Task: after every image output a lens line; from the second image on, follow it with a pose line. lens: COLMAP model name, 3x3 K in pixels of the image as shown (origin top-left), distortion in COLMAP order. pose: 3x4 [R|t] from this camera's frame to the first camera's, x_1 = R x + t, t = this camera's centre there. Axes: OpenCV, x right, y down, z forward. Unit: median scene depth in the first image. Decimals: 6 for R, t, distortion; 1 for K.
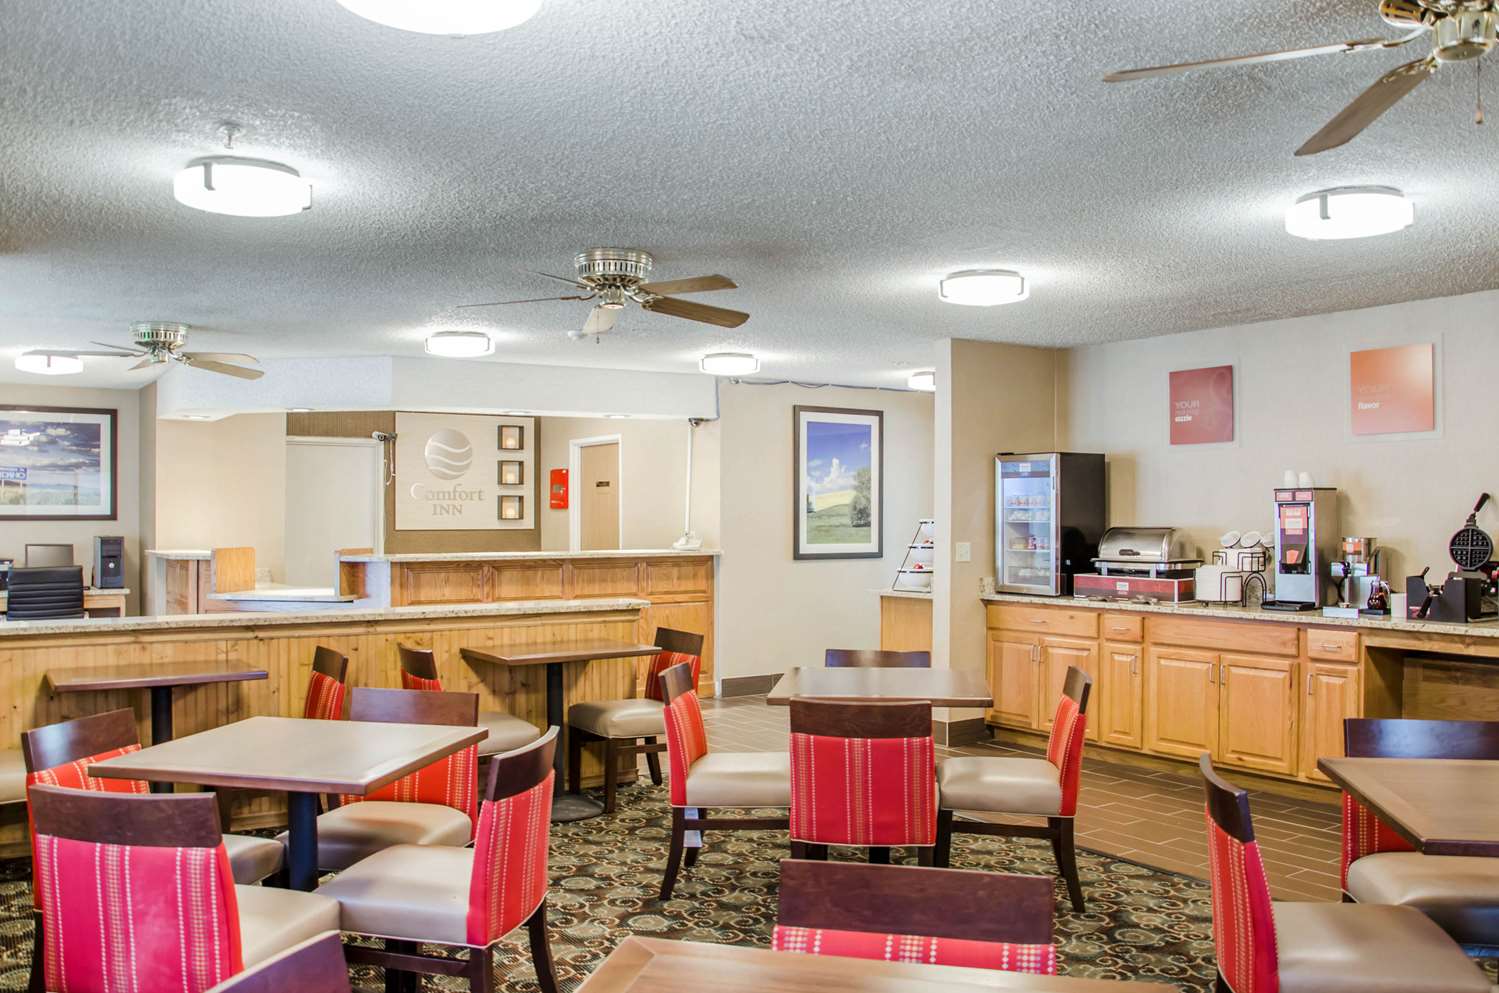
lens RADIAL K [[1187.4, 0, 740.6], [0, 1187.4, 508.4], [0, 0, 1]] dist [-0.112253, 0.062944]
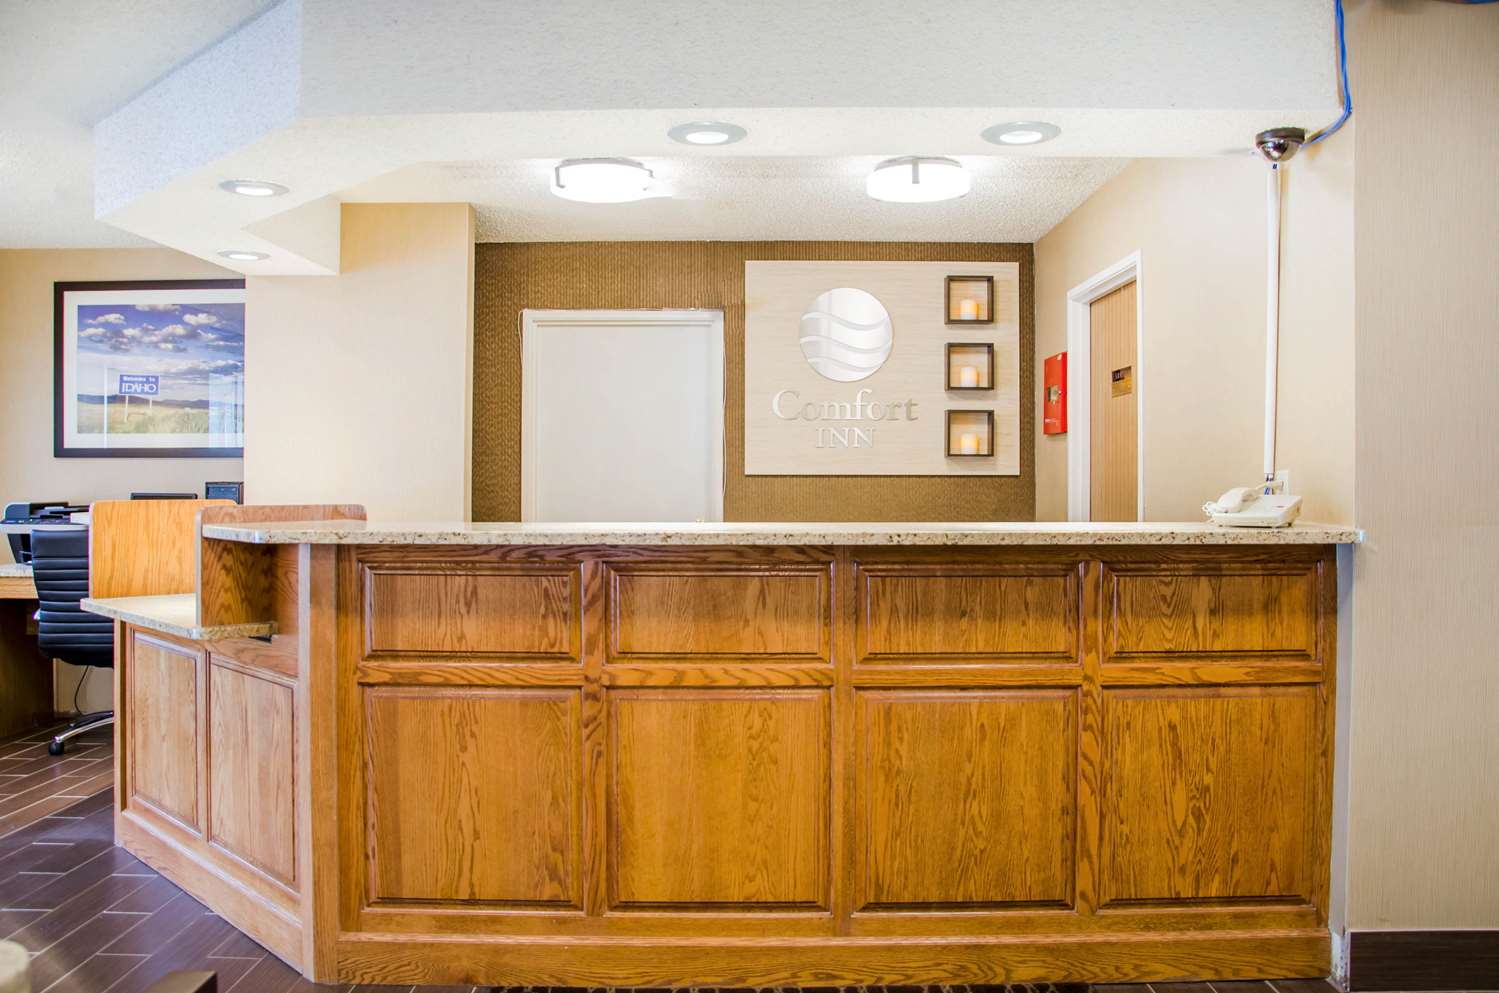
lens RADIAL K [[1187.4, 0, 756.7], [0, 1187.4, 481.2], [0, 0, 1]] dist [-0.112253, 0.062944]
pose [[0.827716, 0.002667, -0.561141, 0.023855], [0.002169, 0.999966, 0.007952, 0.019335], [0.561143, -0.007799, 0.827682, 0.647722]]
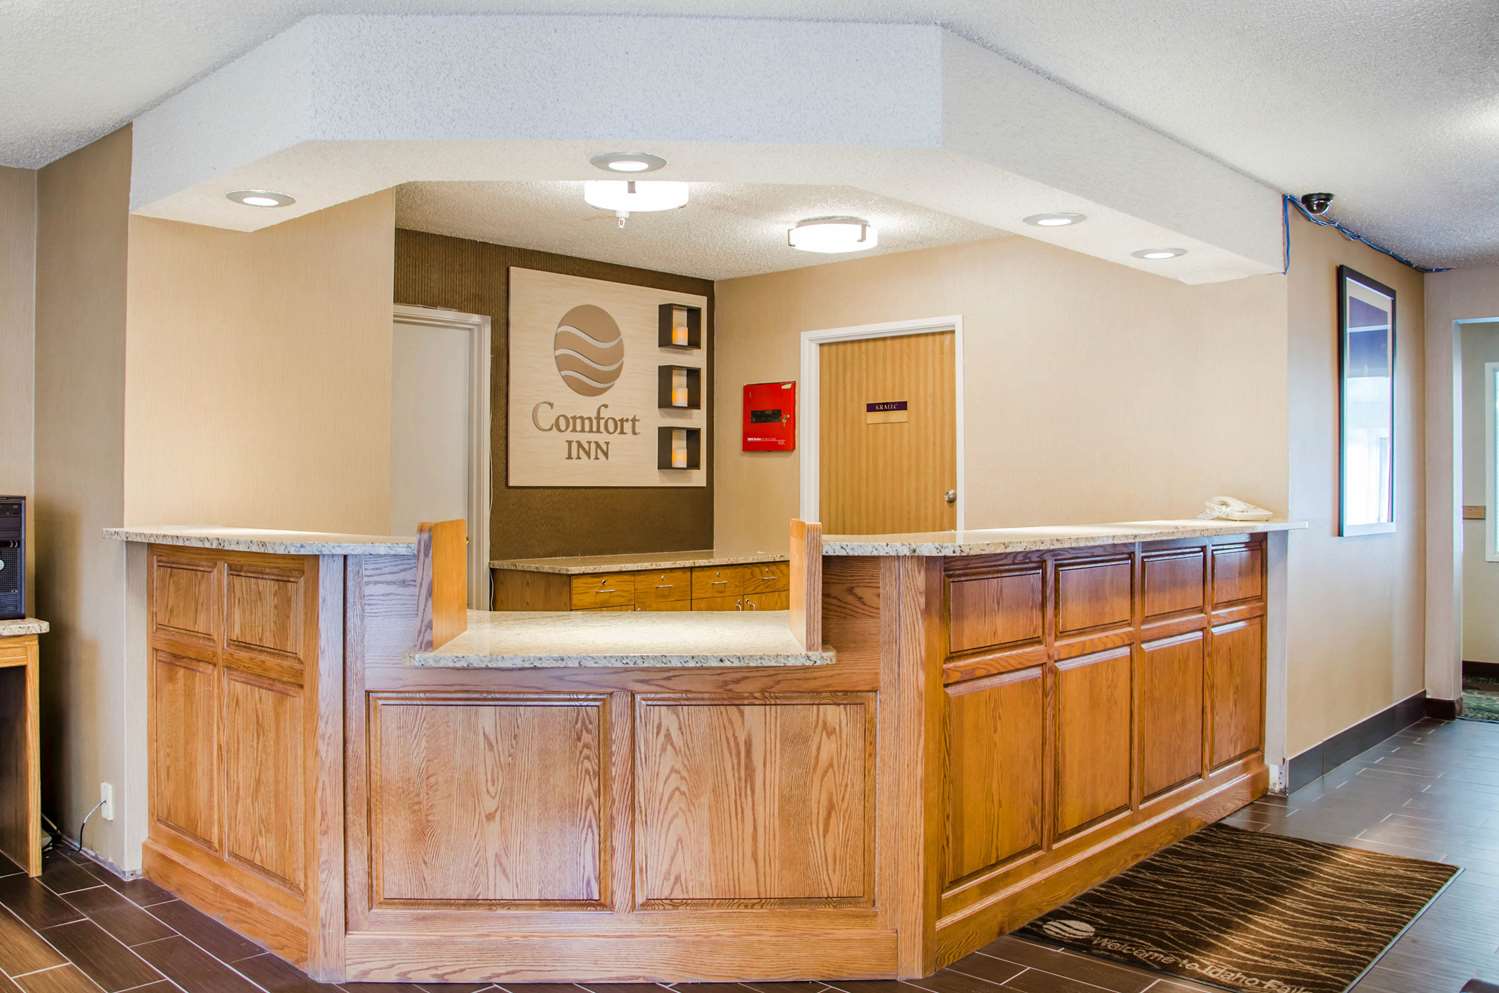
lens RADIAL K [[1187.4, 0, 682.7], [0, 1187.4, 529.5], [0, 0, 1]] dist [-0.112253, 0.062944]
pose [[0.982429, -0.003817, 0.186596, -0.376117], [-0.004017, 0.999127, 0.041590, 0.018177], [-0.186592, -0.041609, 0.981556, 0.534600]]
